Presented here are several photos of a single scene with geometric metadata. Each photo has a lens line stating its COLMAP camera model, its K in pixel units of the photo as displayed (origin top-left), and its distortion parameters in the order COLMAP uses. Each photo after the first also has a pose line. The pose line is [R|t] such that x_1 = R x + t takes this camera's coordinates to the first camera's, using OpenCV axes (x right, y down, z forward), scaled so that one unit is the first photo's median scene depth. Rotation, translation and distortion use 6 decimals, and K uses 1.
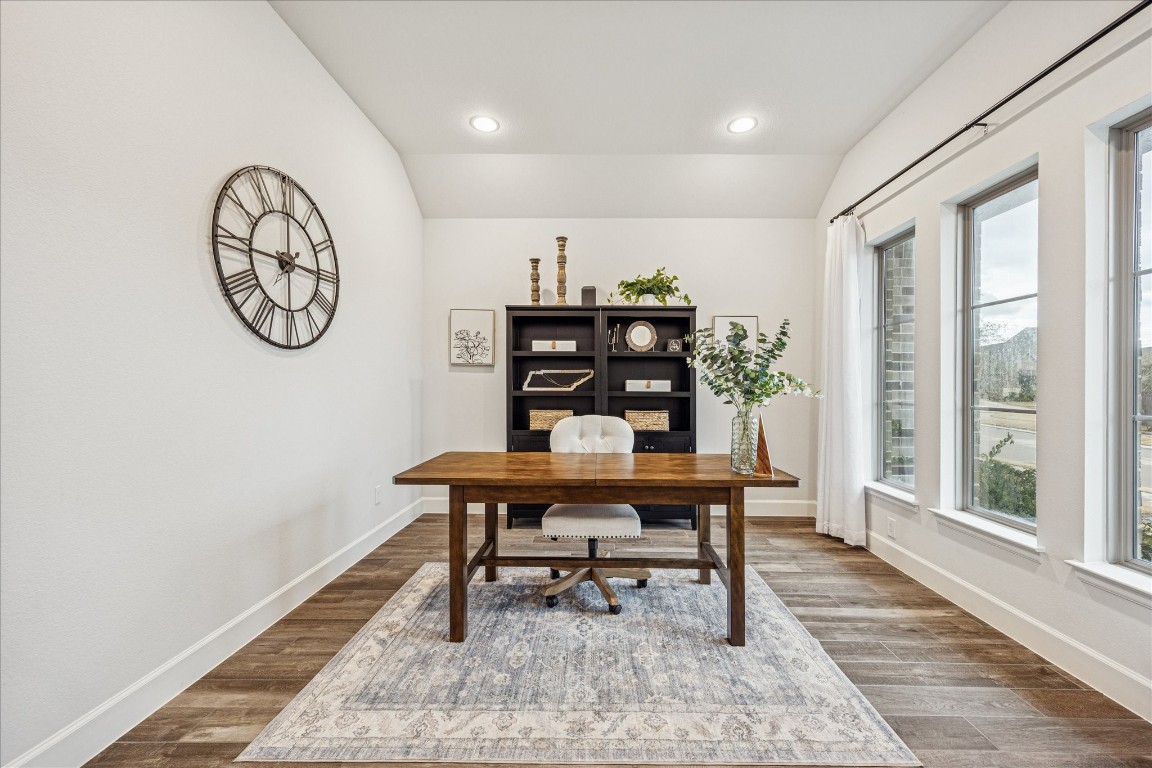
lens RADIAL K [[434.3, 0, 584.7], [0, 434.3, 387.0], [0, 0, 1]] dist [0.002250, 0.001996]
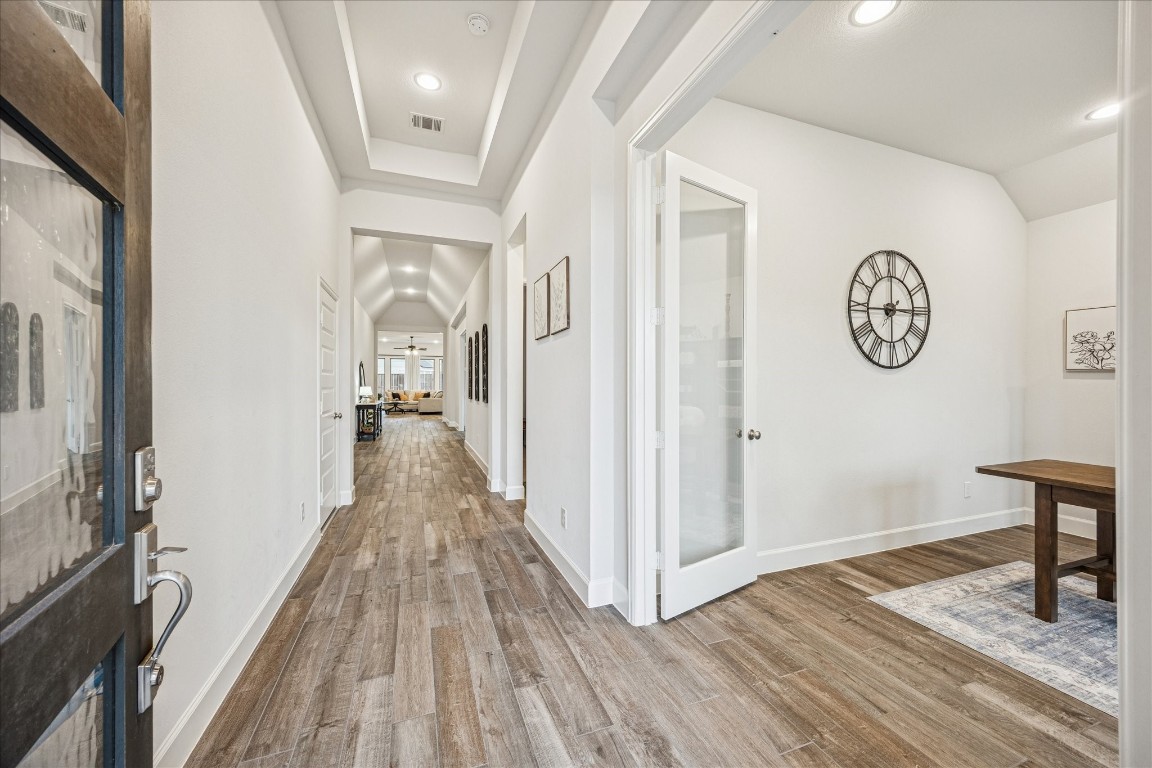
lens RADIAL K [[434.3, 0, 581.9], [0, 434.3, 384.8], [0, 0, 1]] dist [0.002250, 0.001996]
pose [[0.371191, 0.002569, -0.928553, 0.299485], [-0.005737, 0.999983, 0.000473, -0.028618], [0.928539, 0.005152, 0.371200, -0.521733]]
